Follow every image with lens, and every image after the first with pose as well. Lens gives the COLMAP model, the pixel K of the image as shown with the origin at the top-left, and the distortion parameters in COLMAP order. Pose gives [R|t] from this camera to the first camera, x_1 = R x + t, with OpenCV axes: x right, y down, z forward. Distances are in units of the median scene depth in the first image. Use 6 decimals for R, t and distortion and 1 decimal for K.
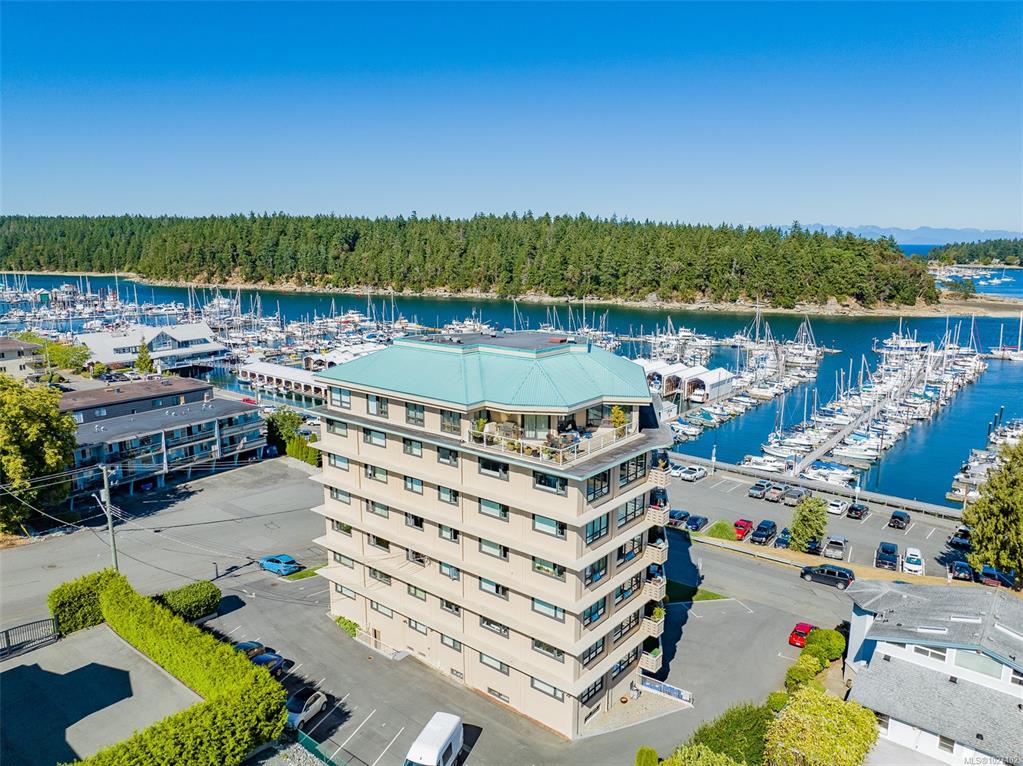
lens RADIAL K [[718.8, 0, 511.5], [0, 718.8, 383.0], [0, 0, 1]] dist [-0.052206, 0.021916]
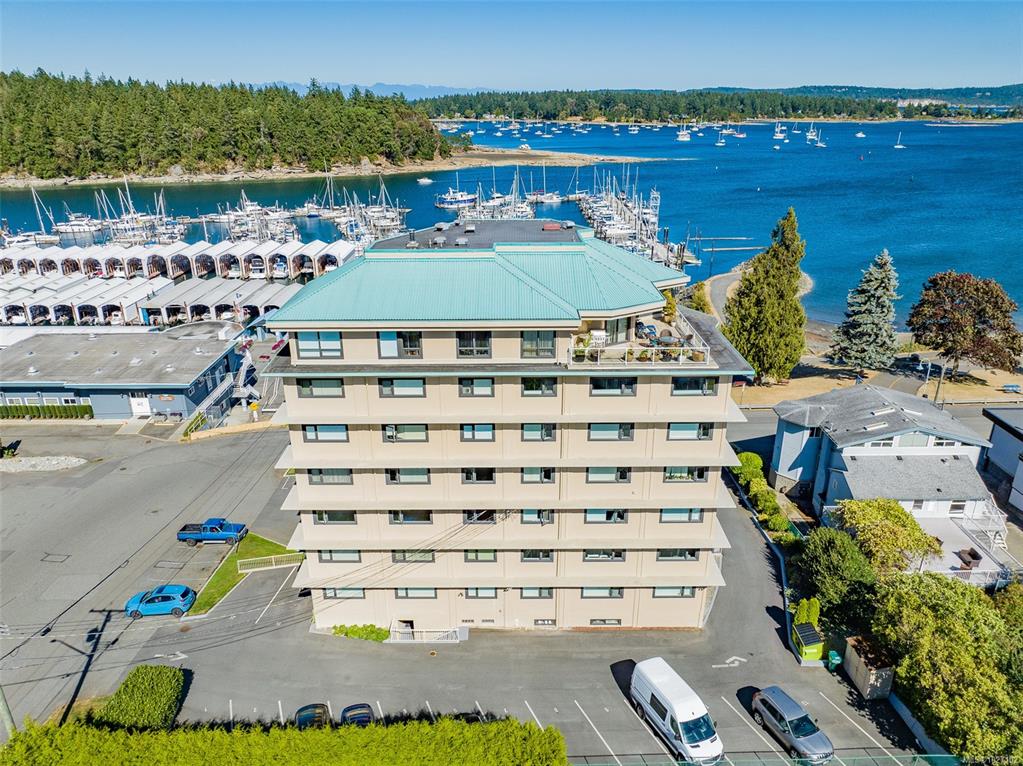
lens RADIAL K [[718.8, 0, 511.5], [0, 718.8, 383.0], [0, 0, 1]] dist [-0.052206, 0.021916]
pose [[0.773513, -0.238663, 0.587127, -0.489390], [0.128187, 0.966156, 0.223855, -0.073017], [-0.620682, -0.097893, 0.777927, 0.317735]]
